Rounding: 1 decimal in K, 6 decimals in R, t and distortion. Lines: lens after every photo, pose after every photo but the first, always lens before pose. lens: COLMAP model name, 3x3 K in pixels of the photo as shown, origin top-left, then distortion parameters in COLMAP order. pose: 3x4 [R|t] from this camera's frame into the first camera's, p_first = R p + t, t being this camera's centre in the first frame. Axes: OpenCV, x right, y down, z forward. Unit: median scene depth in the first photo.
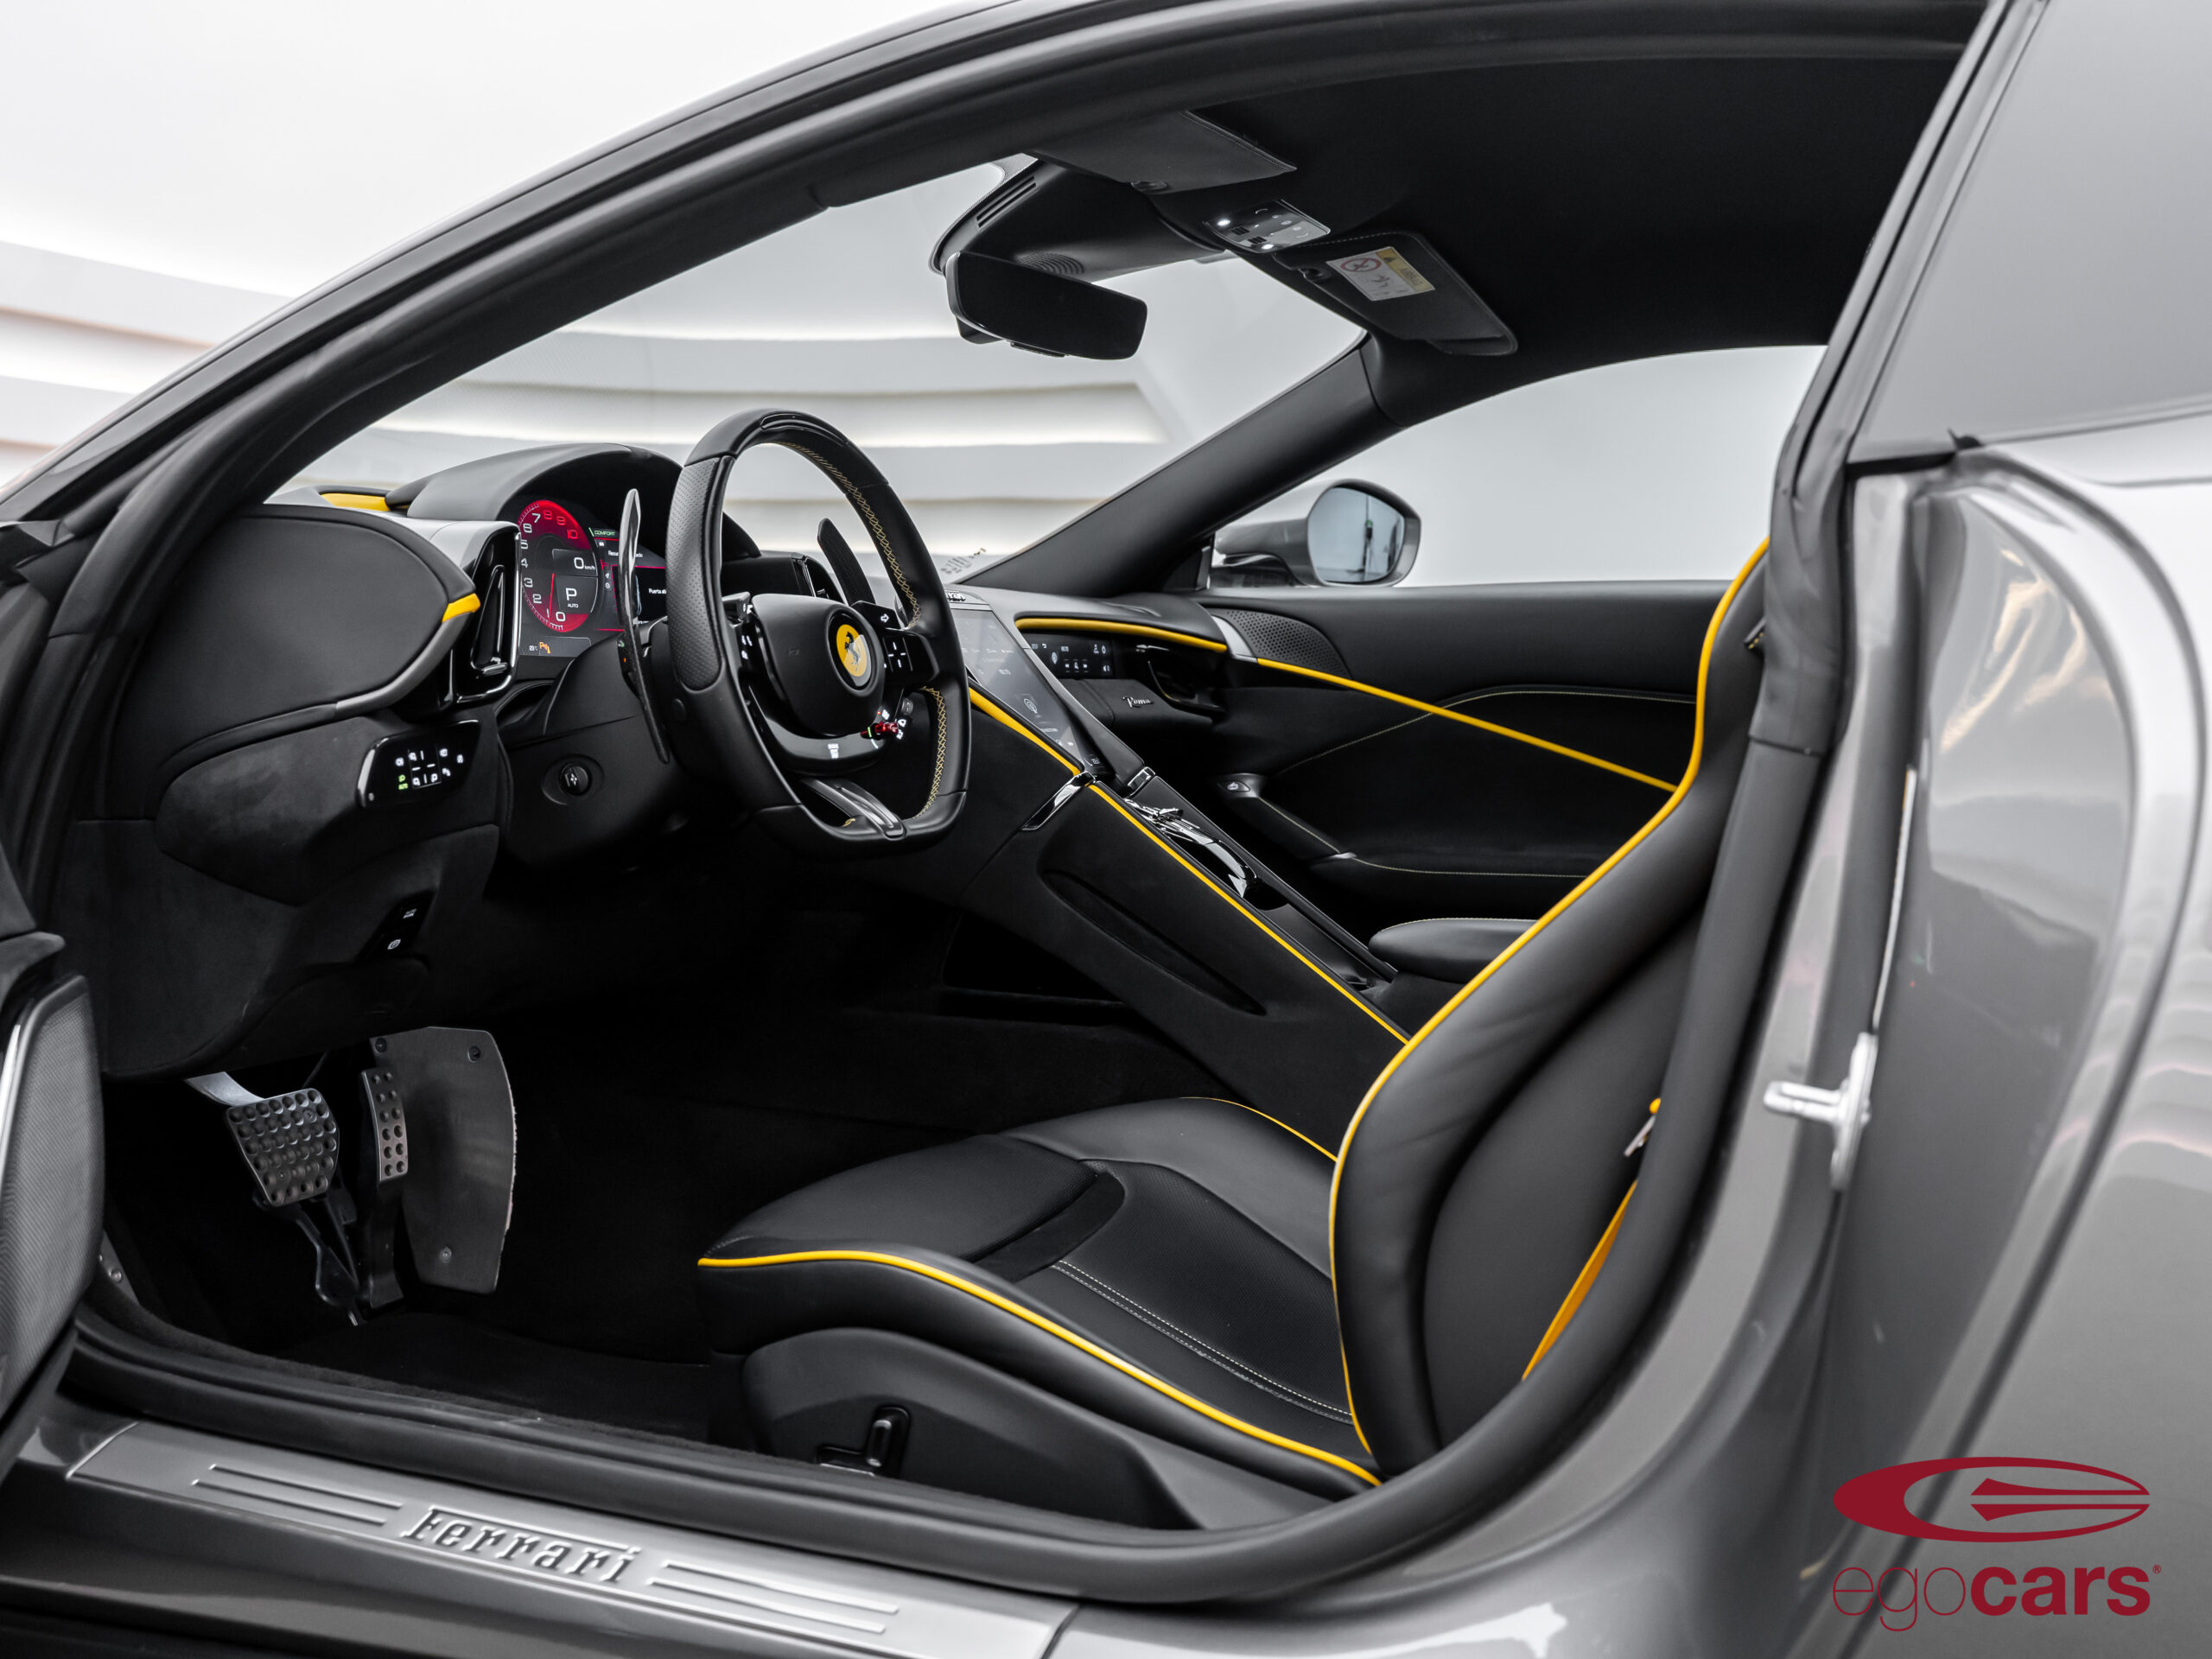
lens RADIAL K [[2109.2, 0, 1096.6], [0, 2109.2, 830.7], [0, 0, 1]] dist [-0.030028, 0.000000]
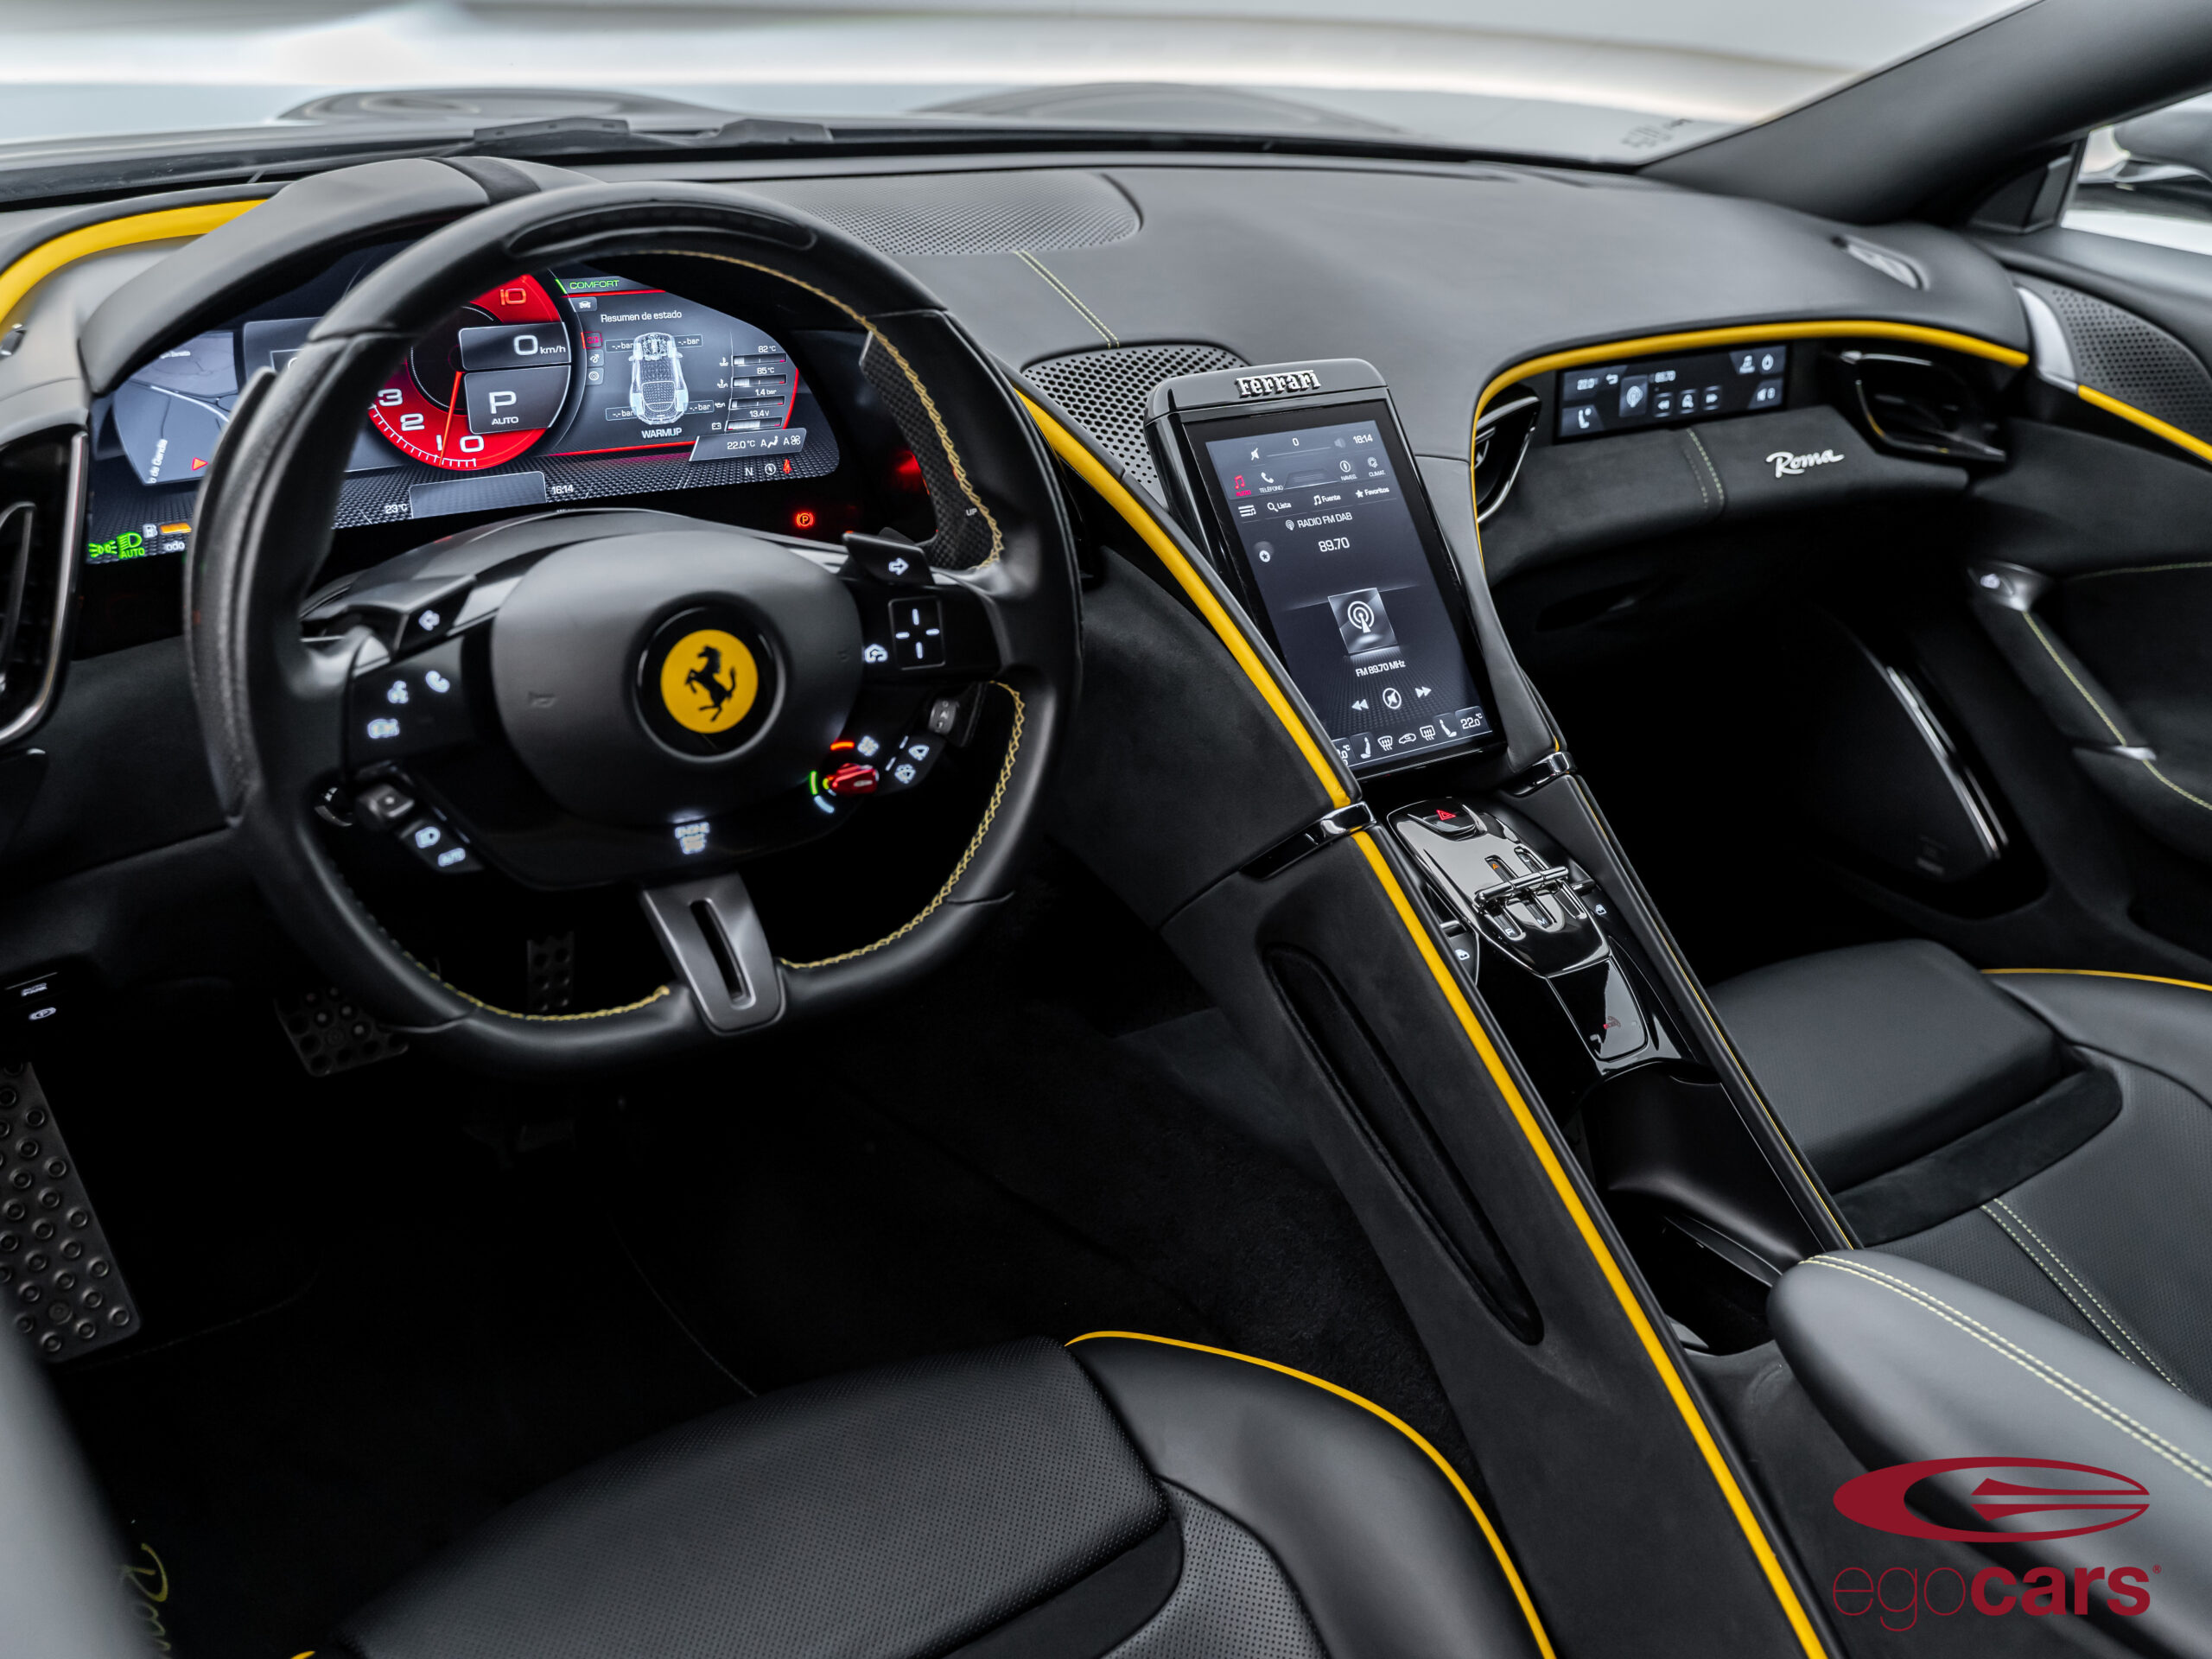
lens RADIAL K [[2006.6, 0, 1125.1], [0, 2006.6, 821.0], [0, 0, 1]] dist [0.011644, 0.047946]
pose [[0.858849, 0.268279, -0.436354, 0.189734], [-0.094728, 0.920366, 0.379411, -0.239566], [0.503393, -0.284522, 0.815869, 0.588694]]
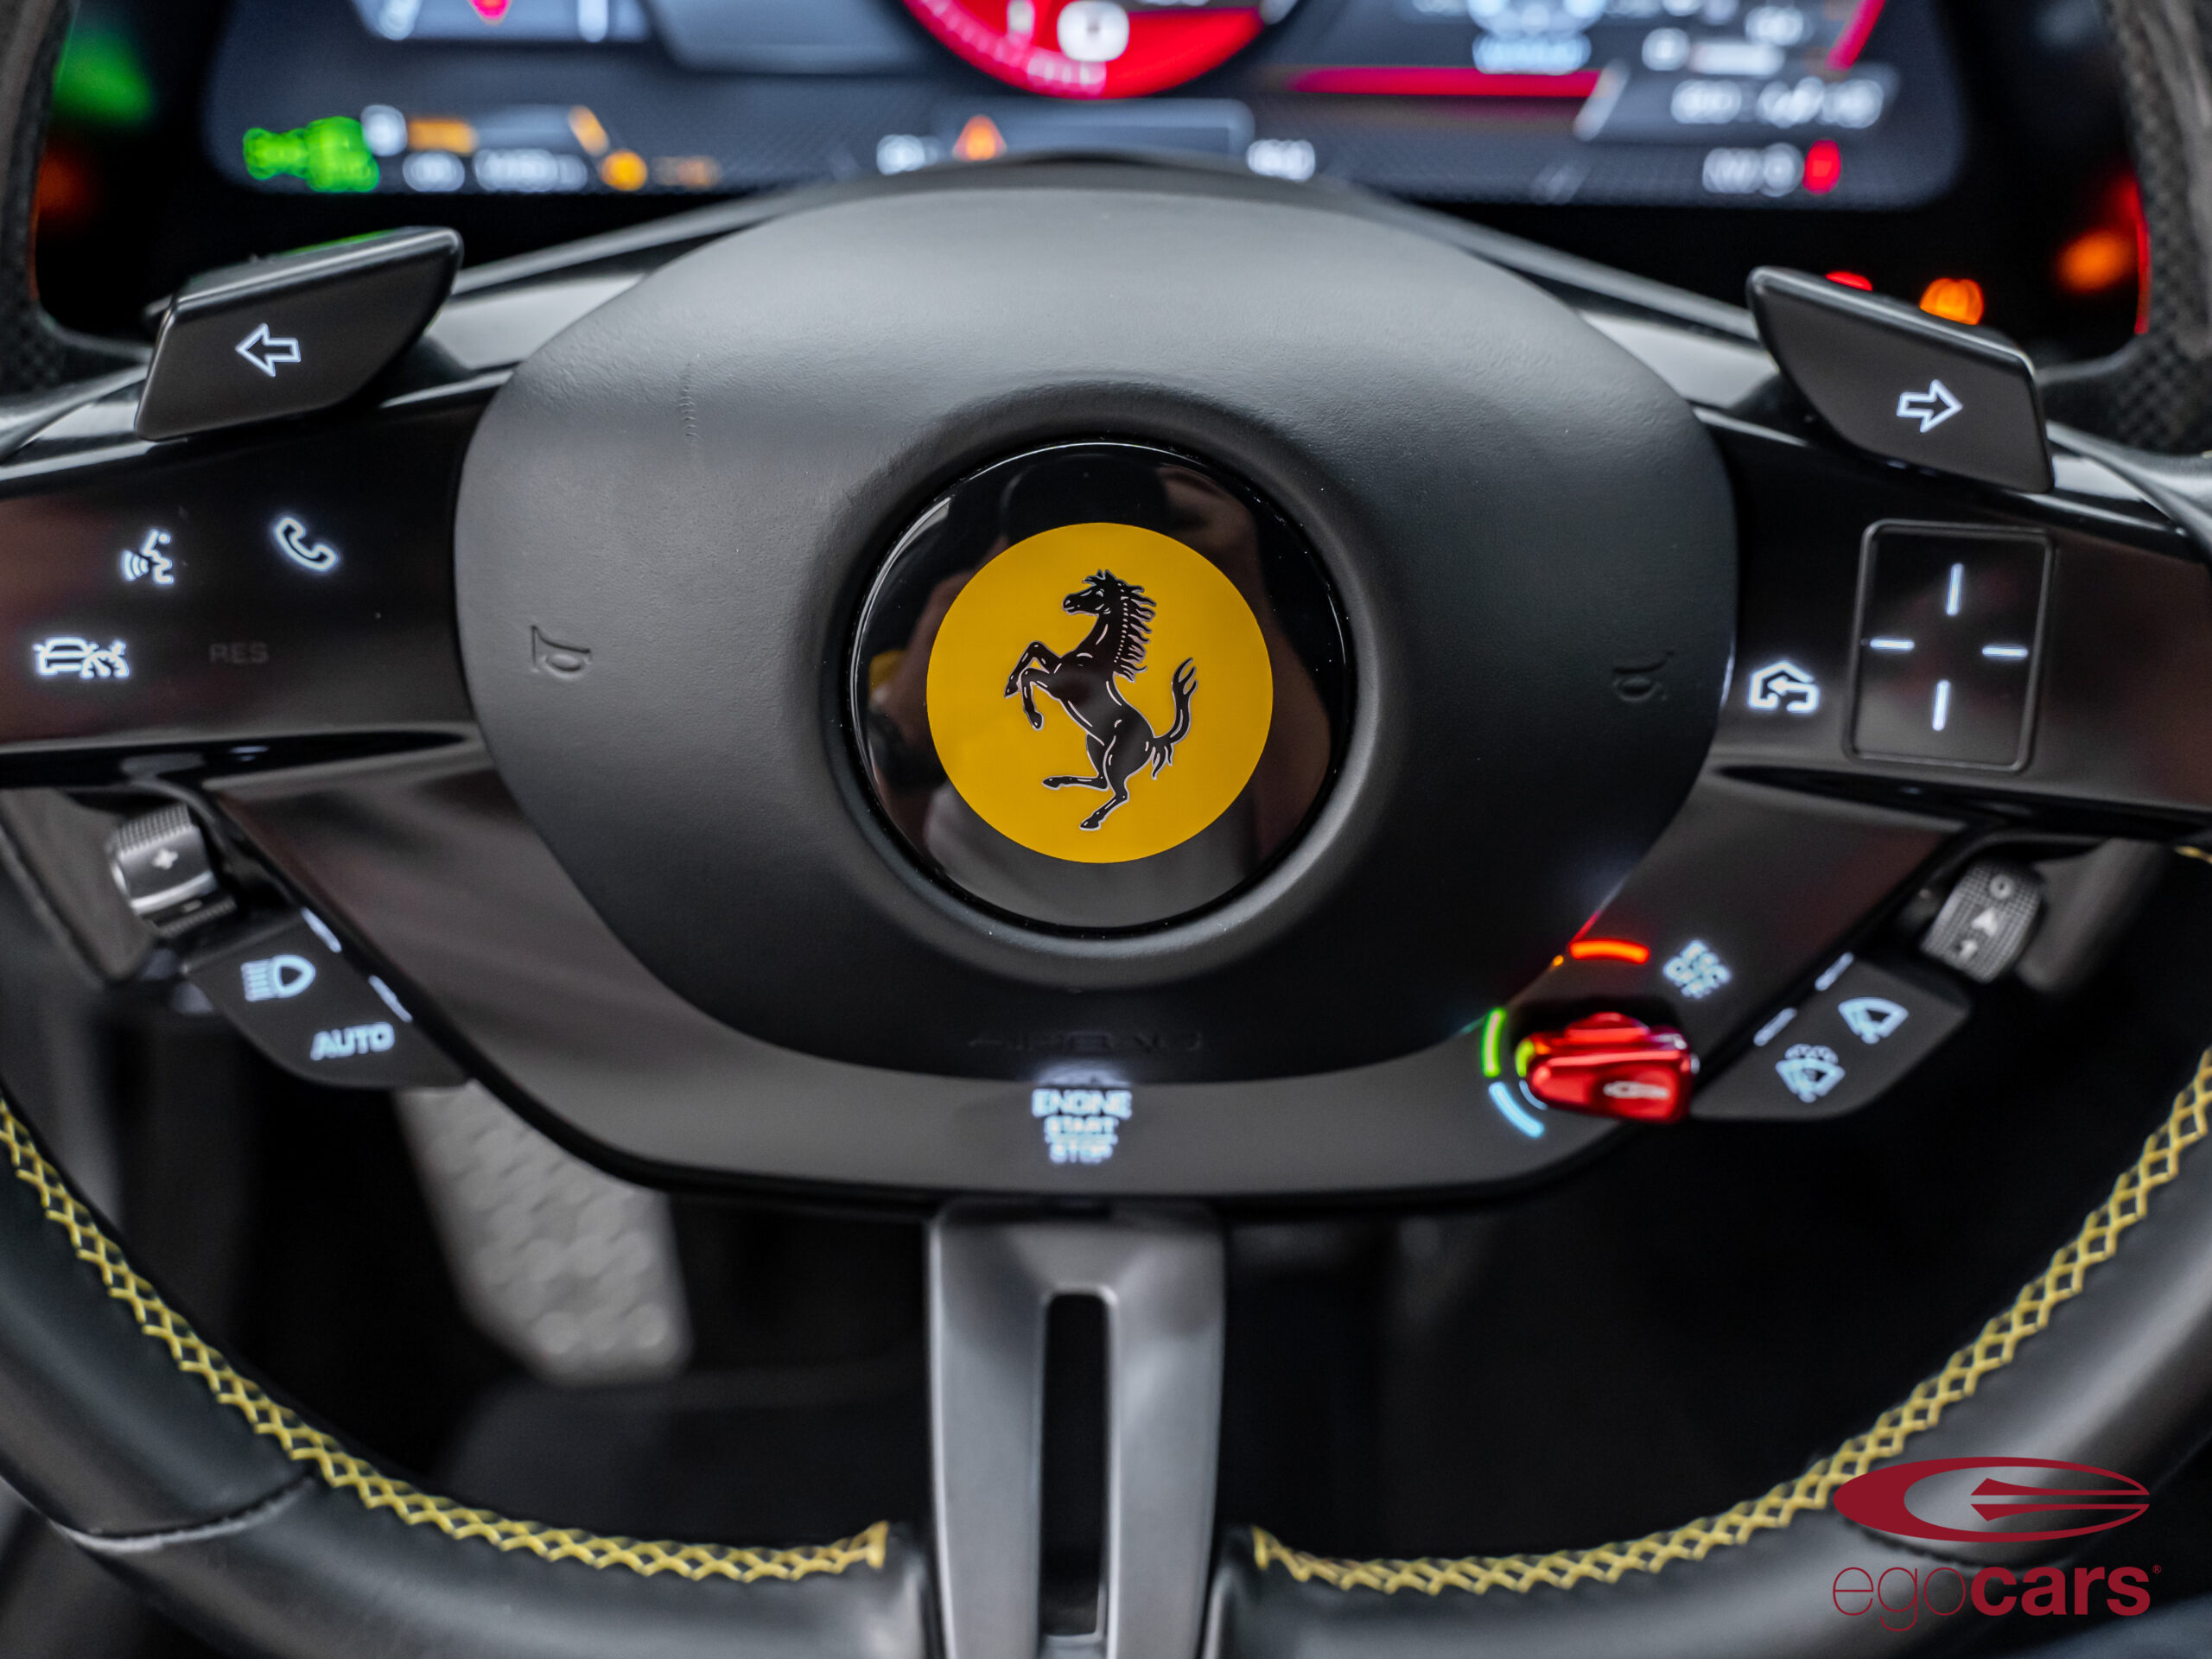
lens RADIAL K [[2173.6, 0, 1092.0], [0, 2173.6, 847.0], [0, 0, 1]] dist [0.011727, 0.000000]
pose [[0.426069, 0.463962, -0.776663, 0.013554], [-0.070459, 0.872894, 0.482795, -0.145290], [0.901943, -0.150981, 0.404603, 0.868523]]
